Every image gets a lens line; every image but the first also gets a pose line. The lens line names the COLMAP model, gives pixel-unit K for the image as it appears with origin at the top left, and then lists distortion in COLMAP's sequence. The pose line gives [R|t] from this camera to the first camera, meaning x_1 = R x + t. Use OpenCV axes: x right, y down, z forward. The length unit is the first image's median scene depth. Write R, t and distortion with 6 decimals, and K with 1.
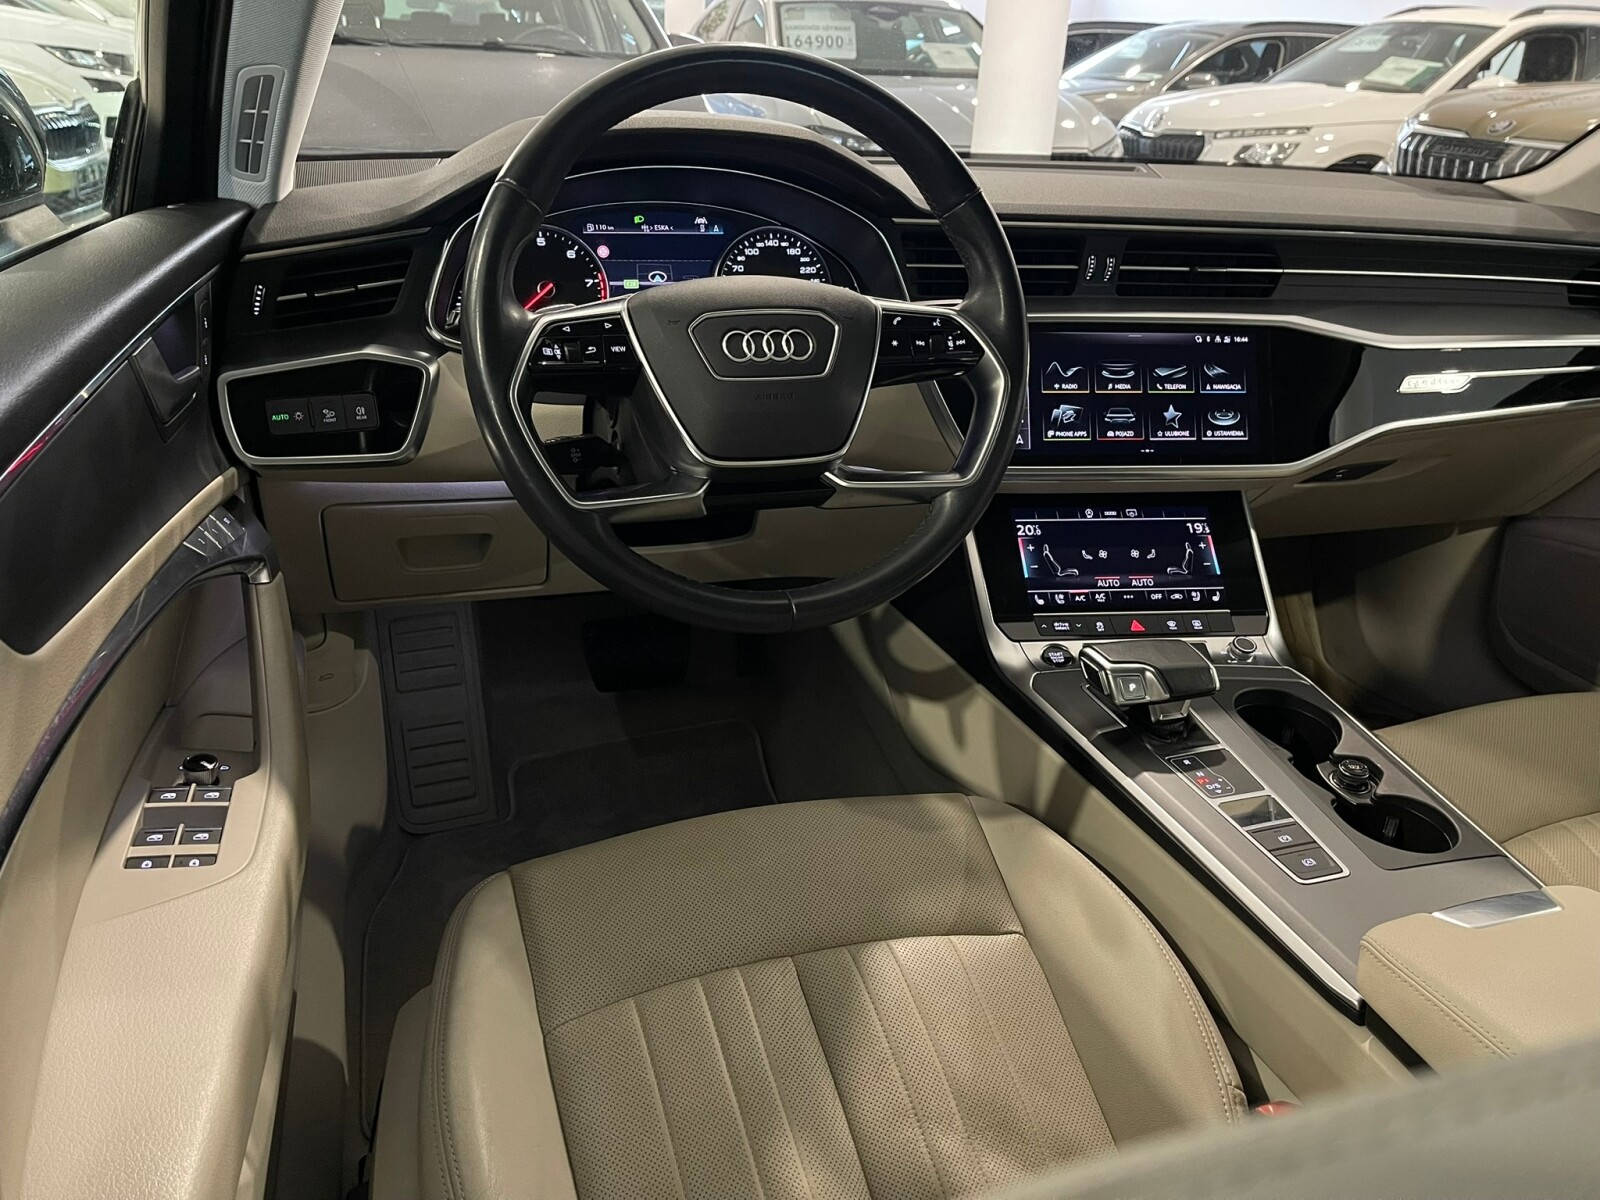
lens RADIAL K [[1227.9, 0, 799.7], [0, 1227.9, 601.6], [0, 0, 1]] dist [0.066379, -0.075283]
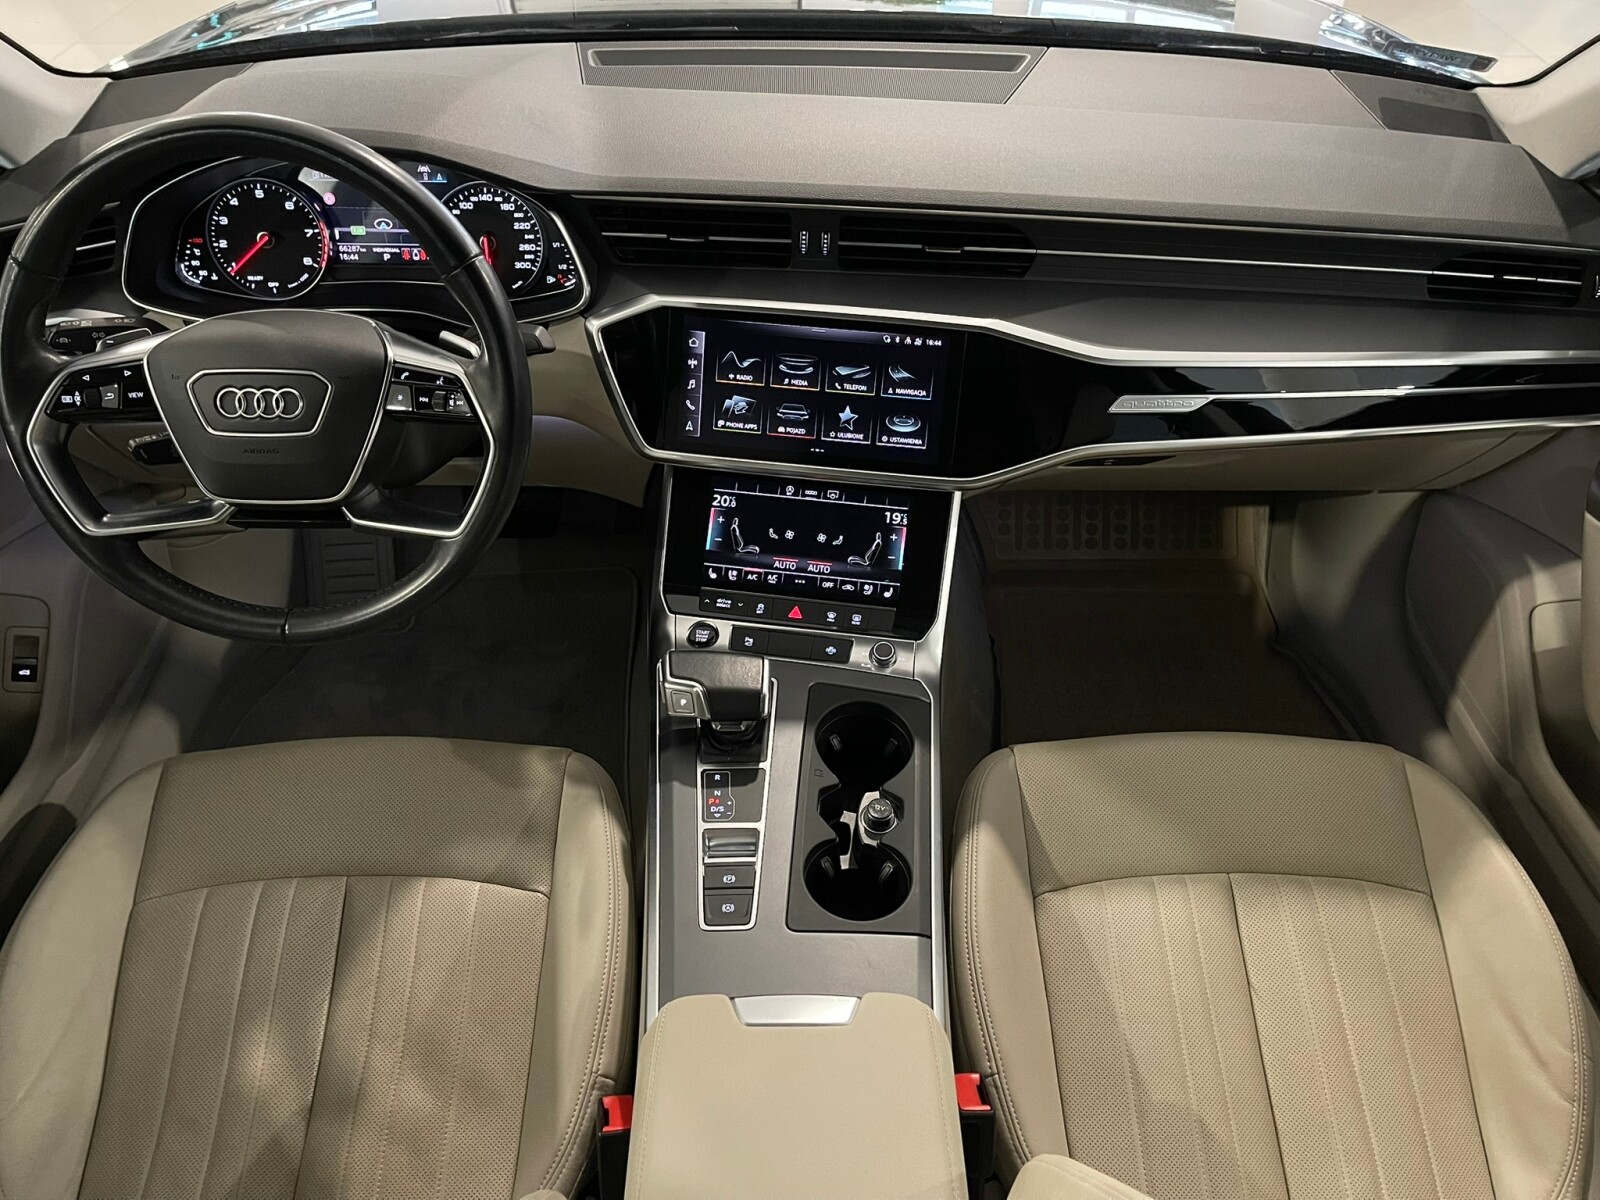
lens RADIAL K [[1227.9, 0, 803.3], [0, 1227.9, 597.7], [0, 0, 1]] dist [0.066379, -0.075283]
pose [[0.953383, 0.165792, -0.252138, 0.539004], [-0.090613, 0.954278, 0.284854, -0.289114], [0.287836, -0.248728, 0.924816, 0.045290]]
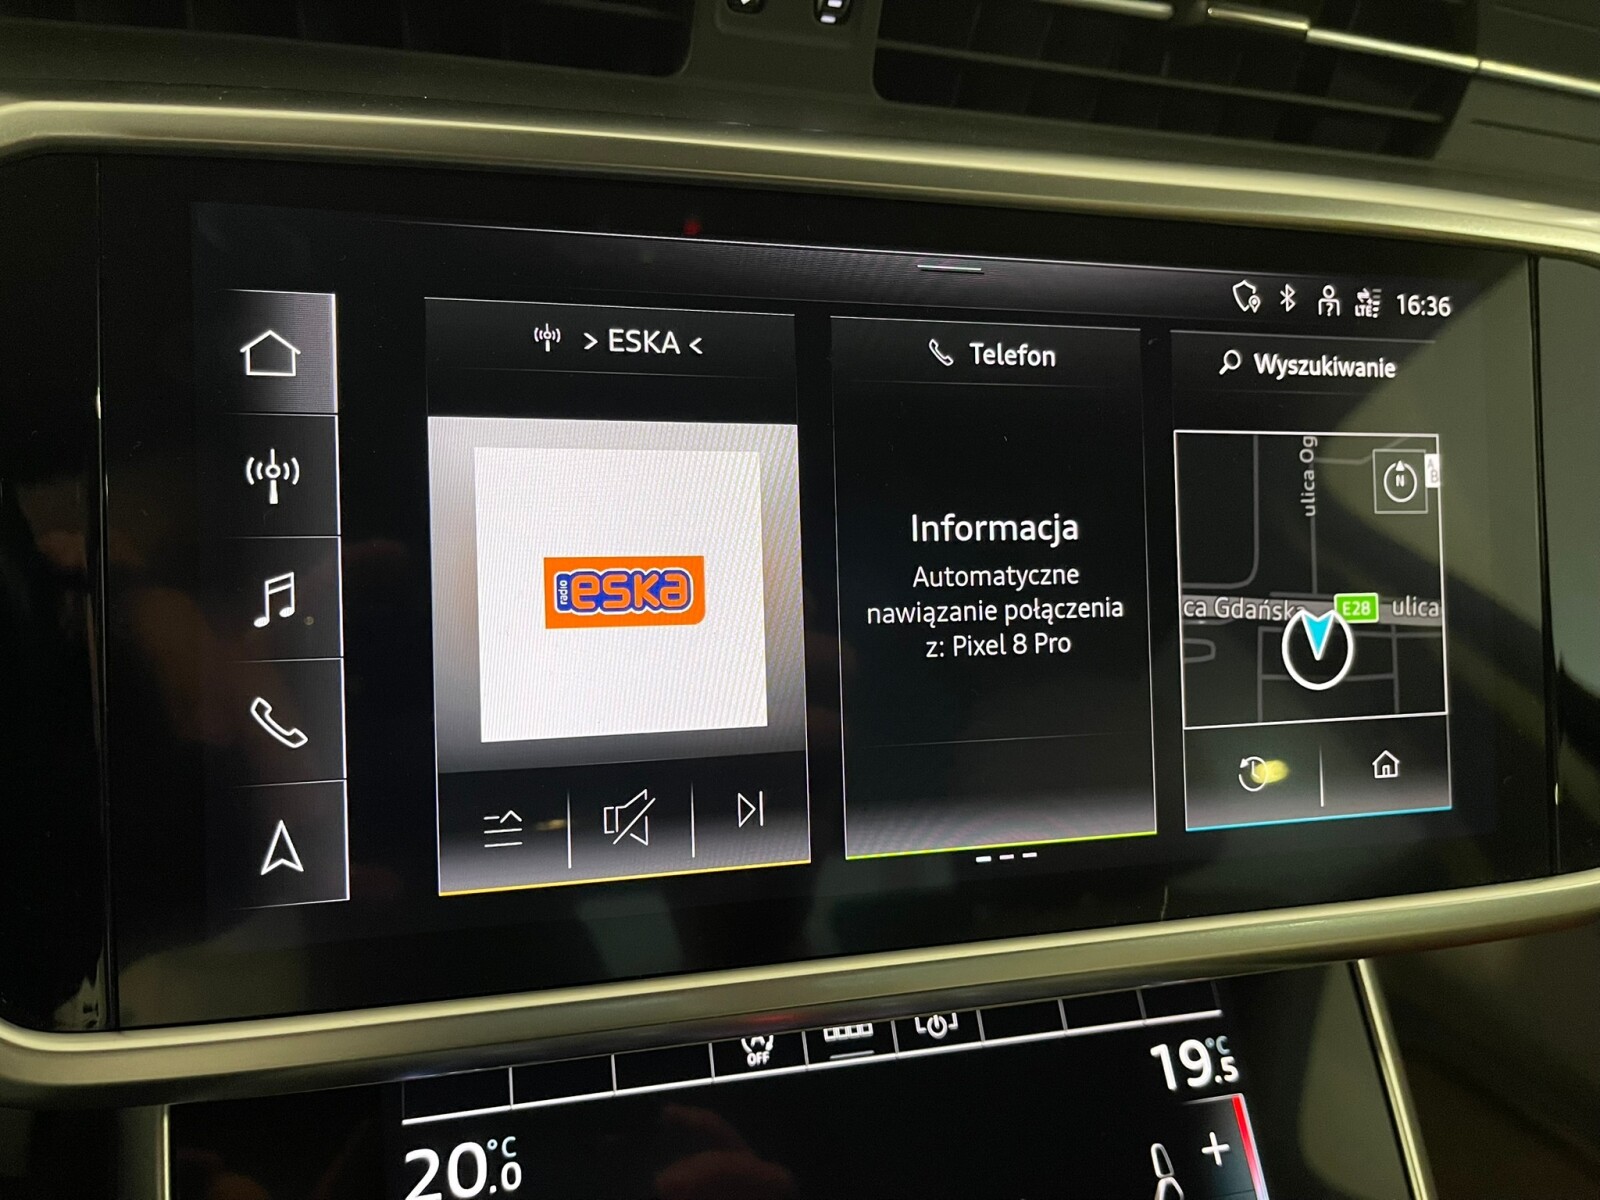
lens RADIAL K [[1227.9, 0, 803.4], [0, 1227.9, 605.7], [0, 0, 1]] dist [0.066379, -0.075283]
pose [[0.991161, 0.001334, 0.132655, 0.222207], [-0.005274, 0.999555, 0.029353, -0.166859], [-0.132557, -0.029793, 0.990728, 0.806681]]
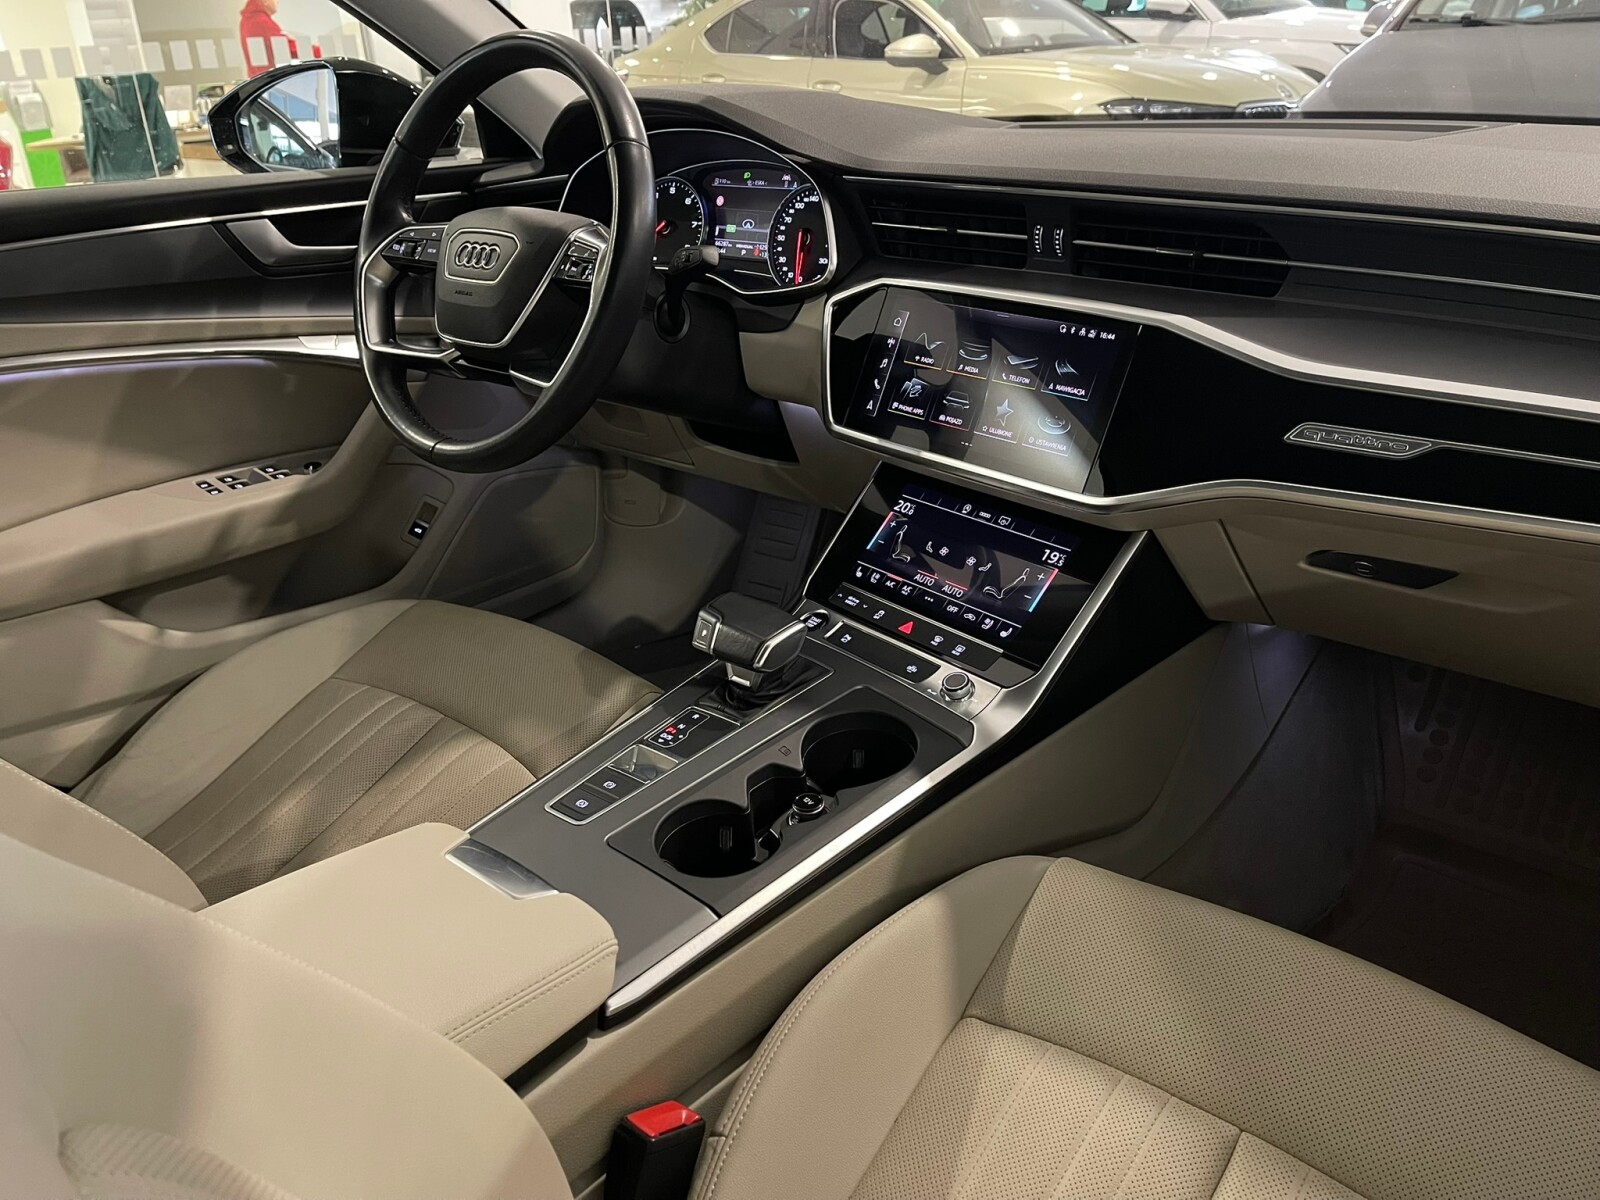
lens RADIAL K [[1227.9, 0, 787.6], [0, 1227.9, 590.1], [0, 0, 1]] dist [0.066379, -0.075283]
pose [[0.506687, 0.284563, -0.813813, 0.962408], [-0.289025, 0.945398, 0.150625, -0.118081], [0.812239, 0.158893, 0.561267, 0.412714]]
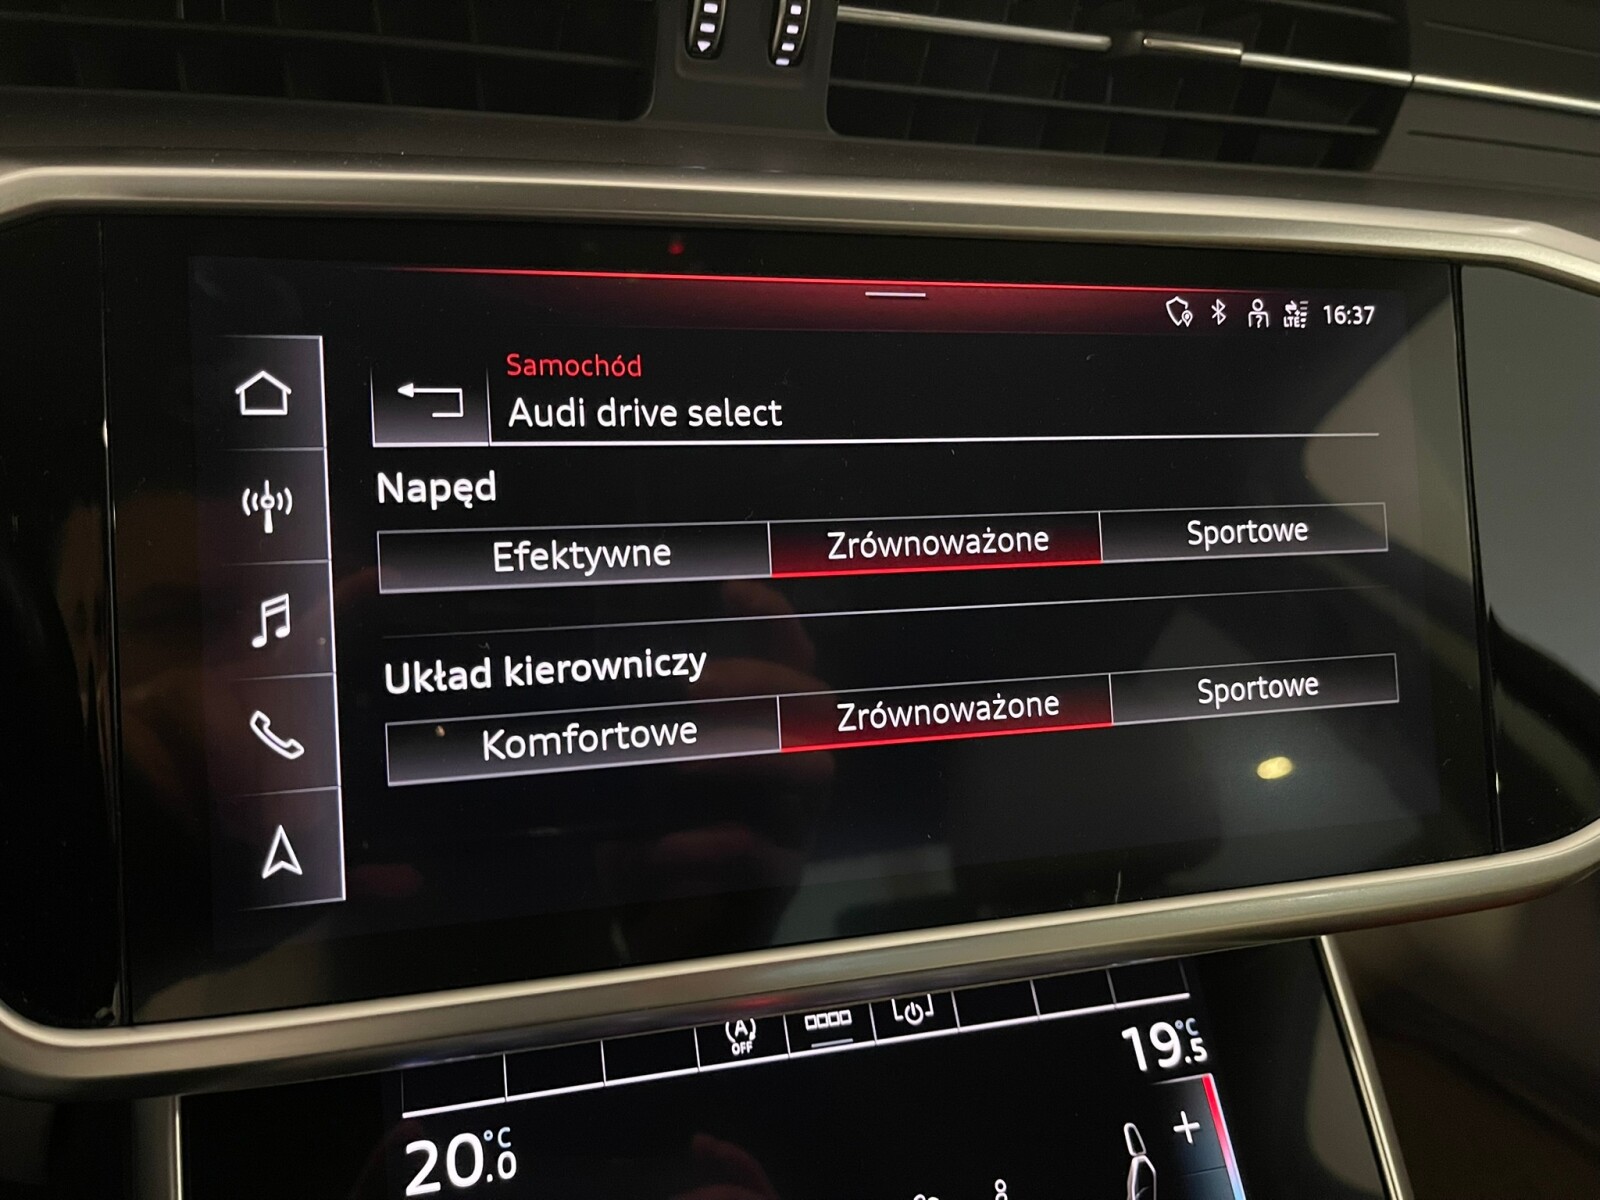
lens RADIAL K [[1227.9, 0, 794.5], [0, 1227.9, 587.8], [0, 0, 1]] dist [0.066379, -0.075283]
pose [[0.991996, -0.021717, 0.124388, 0.226895], [0.020783, 0.999745, 0.008802, -0.167171], [-0.124548, -0.006146, 0.992195, 0.793489]]
